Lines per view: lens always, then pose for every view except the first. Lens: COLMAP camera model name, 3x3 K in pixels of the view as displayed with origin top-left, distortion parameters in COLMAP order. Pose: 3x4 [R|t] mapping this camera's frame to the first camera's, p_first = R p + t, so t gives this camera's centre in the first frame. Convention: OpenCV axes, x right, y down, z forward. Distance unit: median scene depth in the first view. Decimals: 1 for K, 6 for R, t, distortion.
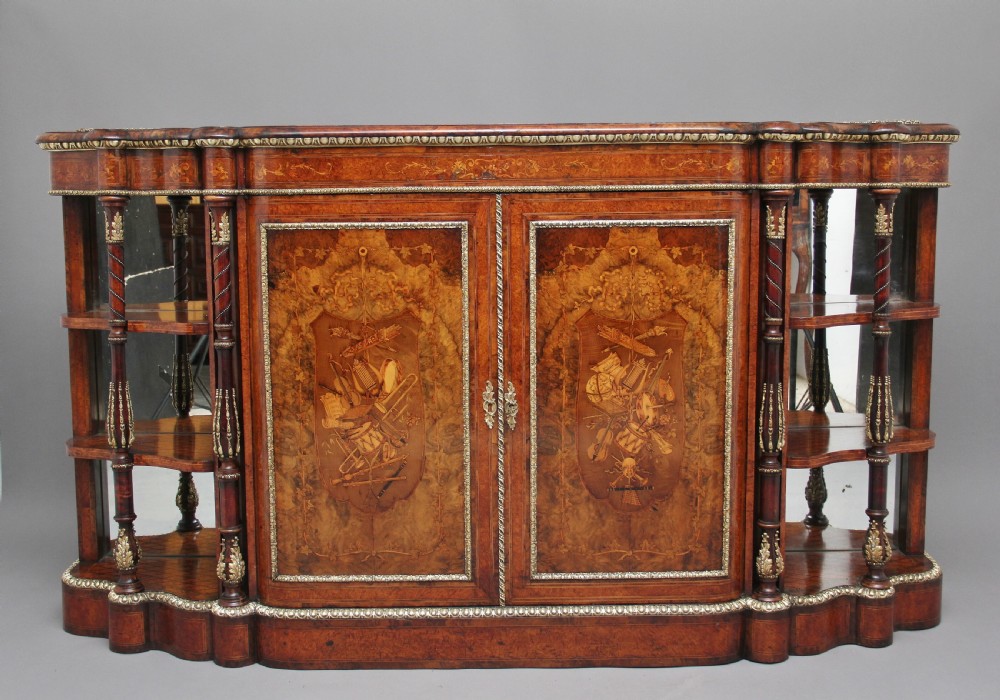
lens RADIAL K [[1281.8, 0, 492.4], [0, 1281.8, 356.6], [0, 0, 1]] dist [0.050115, 0.000000]
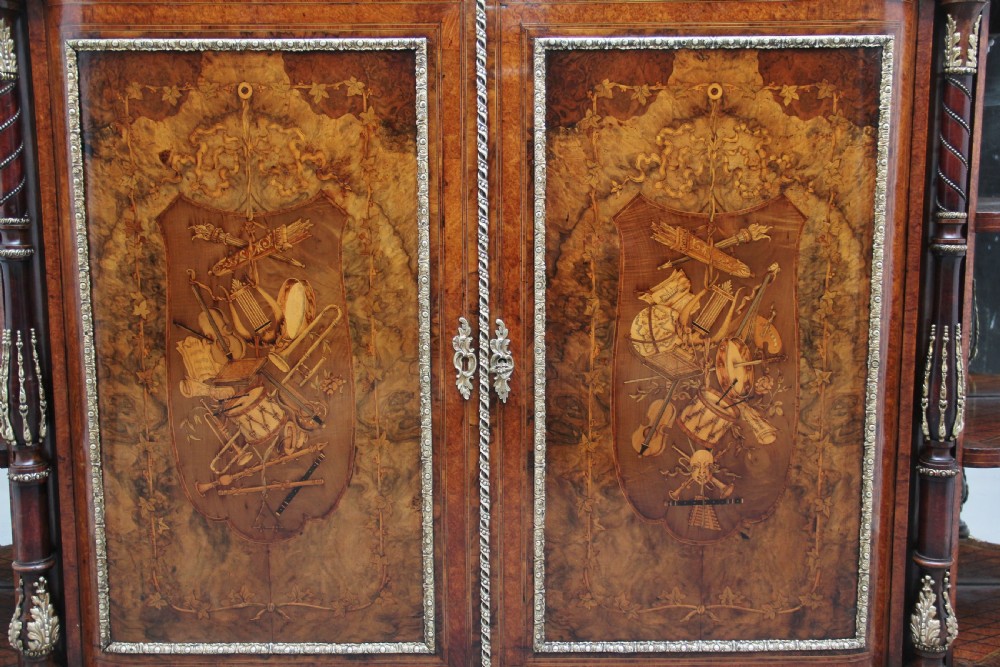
lens RADIAL K [[1234.8, 0, 506.5], [0, 1234.8, 343.3], [0, 0, 1]] dist [0.017999, 0.000000]
pose [[0.999978, 0.005001, -0.004444, 0.019189], [-0.004919, 0.999821, 0.018292, 0.020137], [0.004535, -0.018270, 0.999823, 0.437584]]
